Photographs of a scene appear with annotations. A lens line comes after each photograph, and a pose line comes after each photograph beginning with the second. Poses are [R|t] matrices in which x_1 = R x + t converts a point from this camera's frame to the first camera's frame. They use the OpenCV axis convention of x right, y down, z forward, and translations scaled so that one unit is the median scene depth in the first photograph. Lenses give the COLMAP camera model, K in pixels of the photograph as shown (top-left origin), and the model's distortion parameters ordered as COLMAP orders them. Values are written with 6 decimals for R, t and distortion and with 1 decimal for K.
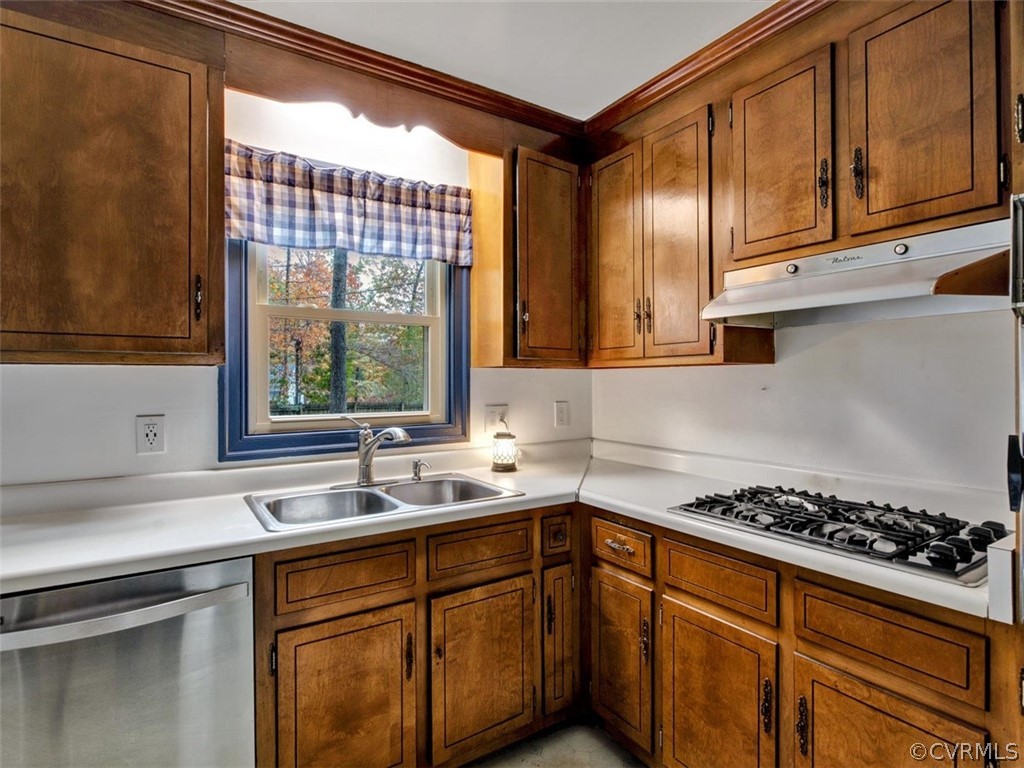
lens RADIAL K [[532.3, 0, 512.0], [0, 532.3, 384.0], [0, 0, 1]] dist [-0.006560, -0.001010]
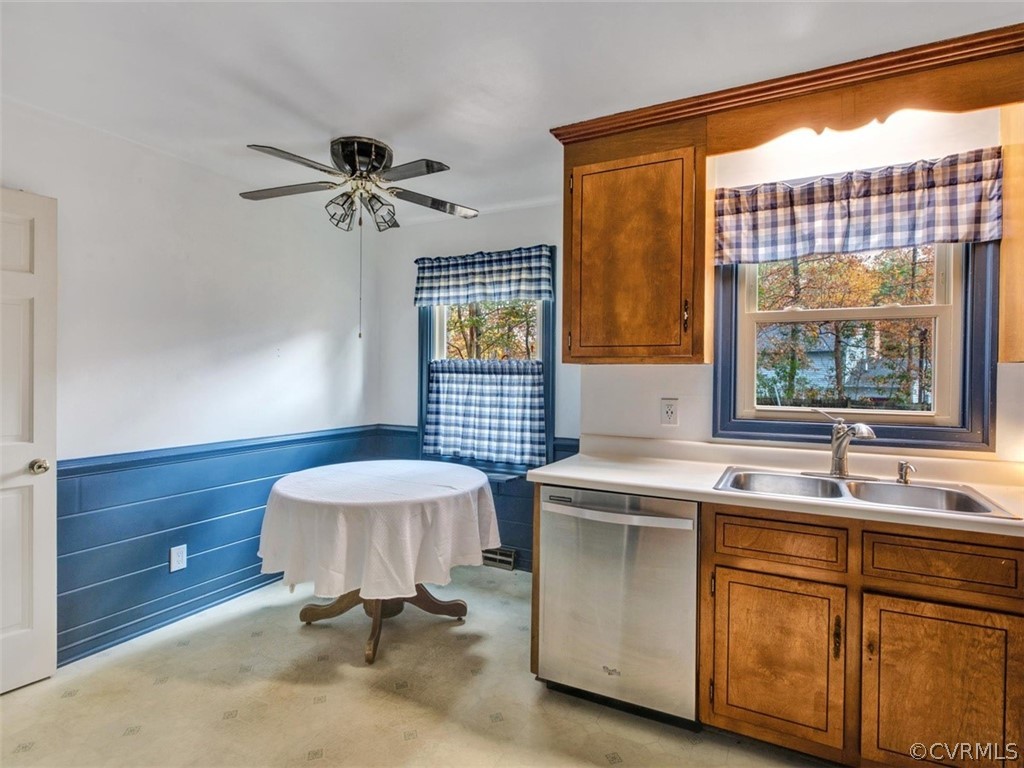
lens RADIAL K [[532.3, 0, 512.0], [0, 532.3, 384.0], [0, 0, 1]] dist [-0.006560, -0.001010]
pose [[0.487712, 0.024519, -0.872660, 0.343610], [-0.015523, 0.999691, 0.019412, -0.002484], [0.872866, 0.004079, 0.487942, -0.071696]]
